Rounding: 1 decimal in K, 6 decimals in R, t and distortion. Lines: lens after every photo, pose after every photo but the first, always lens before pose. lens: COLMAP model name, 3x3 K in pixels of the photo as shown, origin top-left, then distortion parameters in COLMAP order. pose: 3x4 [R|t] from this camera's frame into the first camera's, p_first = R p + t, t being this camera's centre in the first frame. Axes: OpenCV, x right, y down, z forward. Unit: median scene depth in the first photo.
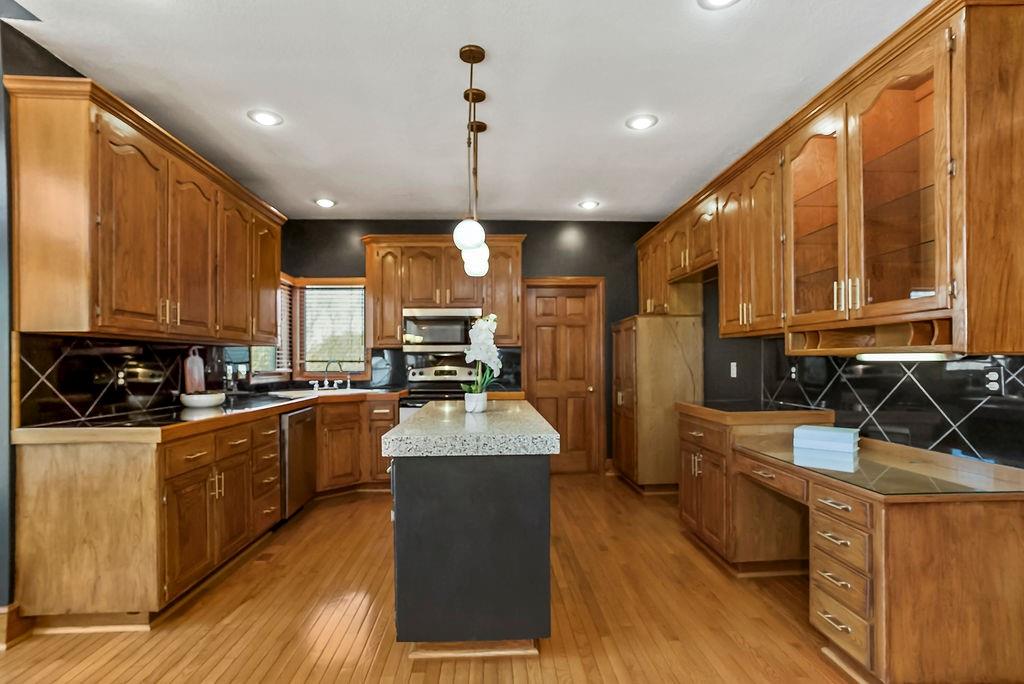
lens RADIAL K [[479.0, 0, 513.1], [0, 479.0, 362.6], [0, 0, 1]] dist [-0.030602, 0.012626]
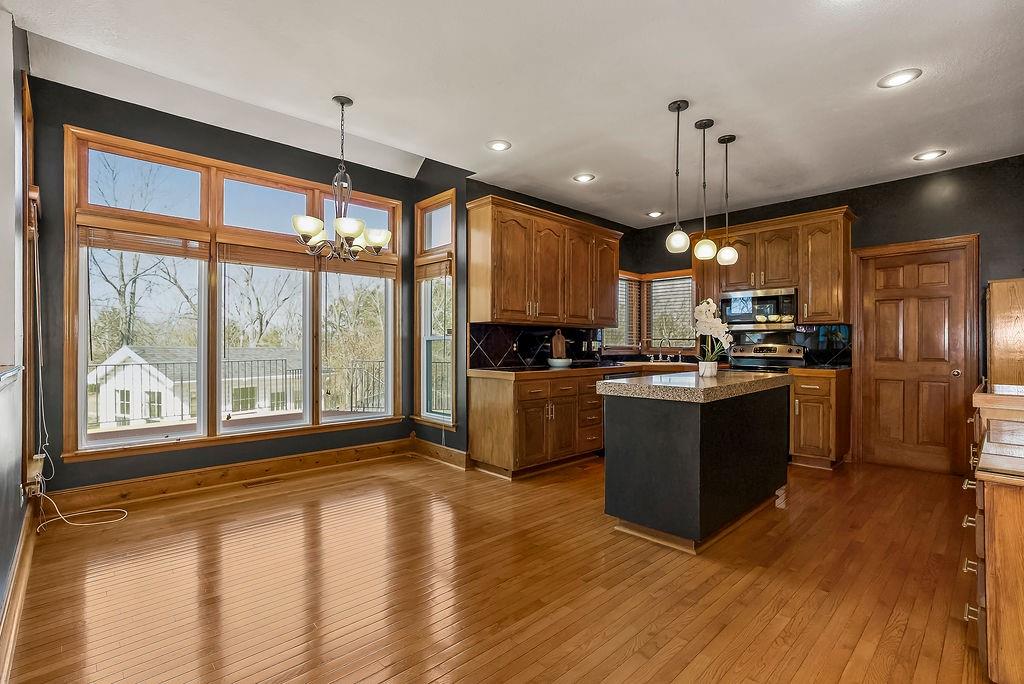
lens RADIAL K [[479.0, 0, 510.7], [0, 479.0, 341.7], [0, 0, 1]] dist [-0.030602, 0.012626]
pose [[0.650936, 0.001787, -0.759130, 0.581074], [-0.007033, 0.999969, -0.003676, 0.021405], [0.759100, 0.007732, 0.650928, -0.210302]]
